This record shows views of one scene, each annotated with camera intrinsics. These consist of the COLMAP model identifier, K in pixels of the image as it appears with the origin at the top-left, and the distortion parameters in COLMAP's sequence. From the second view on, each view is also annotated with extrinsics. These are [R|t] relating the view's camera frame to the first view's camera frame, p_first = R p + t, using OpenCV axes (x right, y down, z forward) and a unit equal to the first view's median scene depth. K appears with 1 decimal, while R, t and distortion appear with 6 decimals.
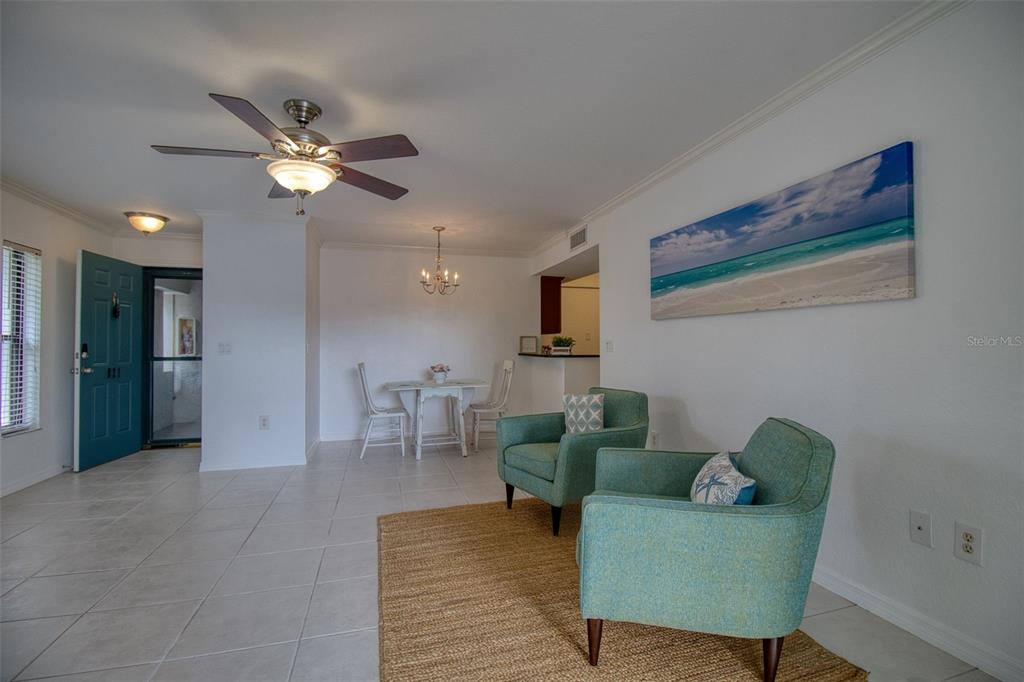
lens RADIAL K [[473.5, 0, 525.1], [0, 473.5, 337.7], [0, 0, 1]] dist [-0.000937, -0.011003]
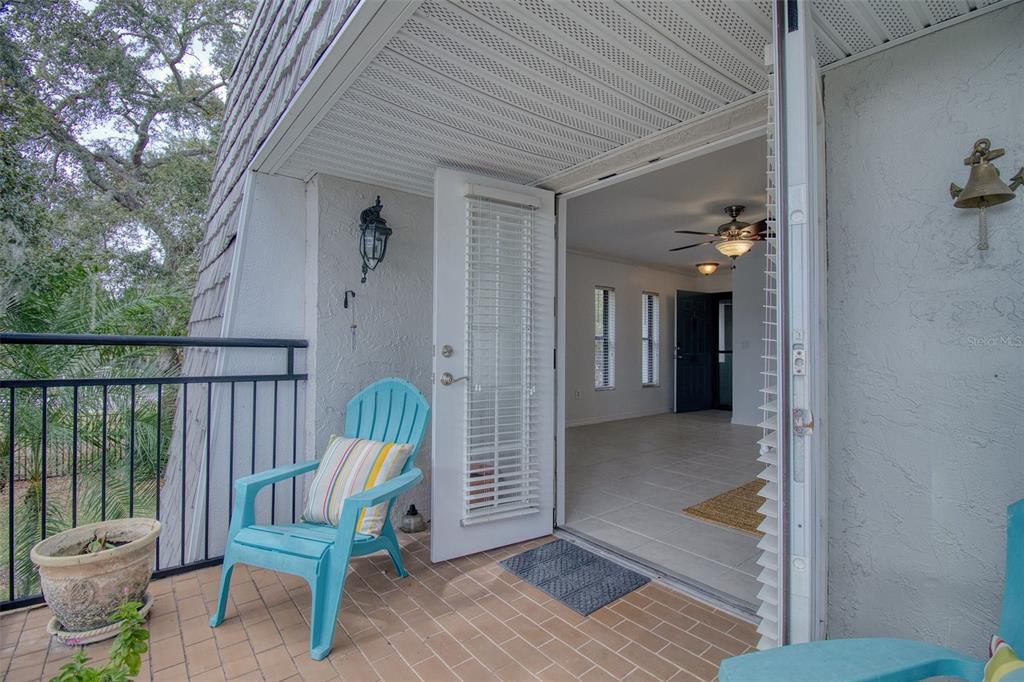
lens RADIAL K [[473.5, 0, 525.1], [0, 473.5, 337.7], [0, 0, 1]] dist [-0.000937, -0.011003]
pose [[0.391558, -0.010928, -0.920089, 0.692762], [0.010181, 0.999920, -0.007544, 0.003996], [0.920097, -0.006414, 0.391638, -0.346713]]
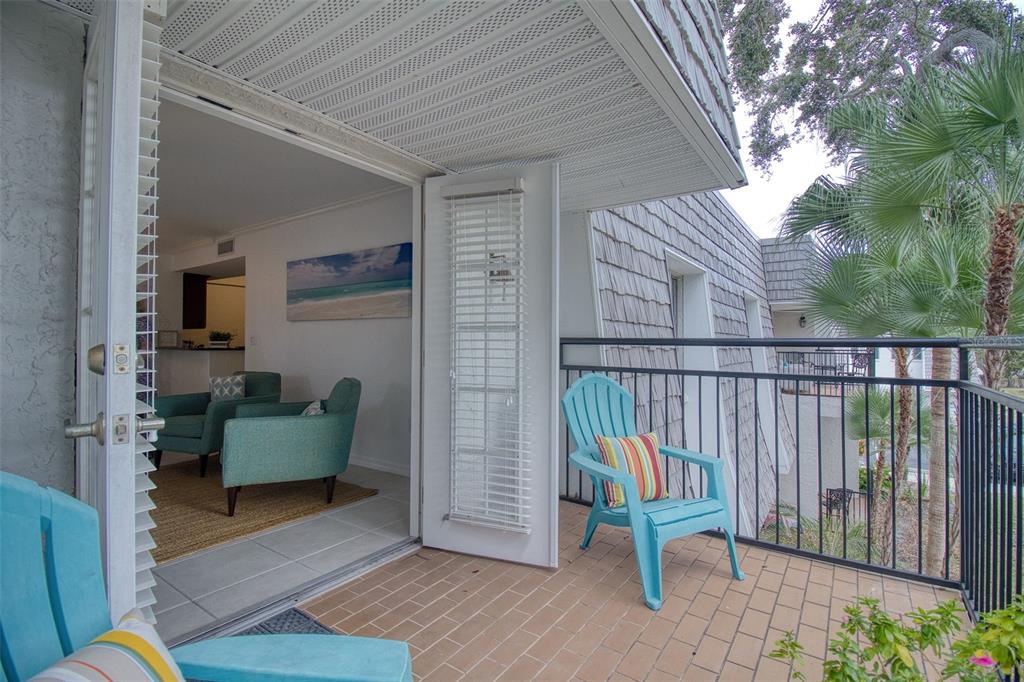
lens RADIAL K [[473.5, 0, 525.1], [0, 473.5, 337.7], [0, 0, 1]] dist [-0.000937, -0.011003]
pose [[0.779137, 0.013215, 0.626714, -0.061693], [-0.016432, 0.999865, -0.000655, 0.000716], [-0.626638, -0.009787, 0.779249, -0.578073]]
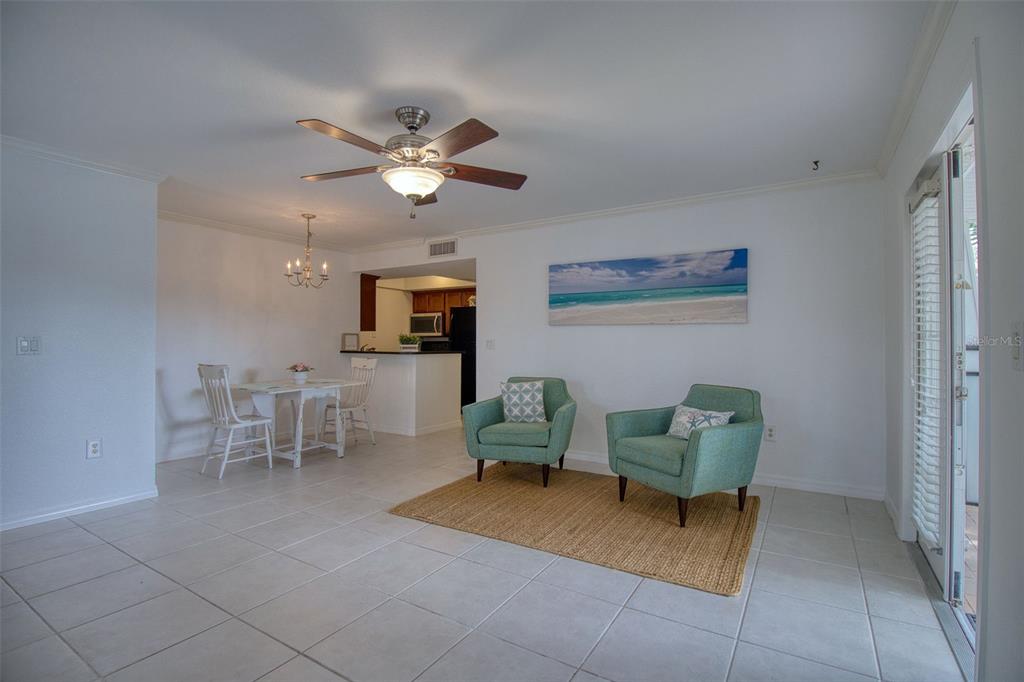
lens RADIAL K [[473.5, 0, 525.1], [0, 473.5, 337.7], [0, 0, 1]] dist [-0.000937, -0.011003]
pose [[0.744549, 0.014322, 0.667414, -0.785628], [-0.017886, 0.999839, -0.001502, 0.001402], [-0.667328, -0.010818, 0.744685, 0.048313]]
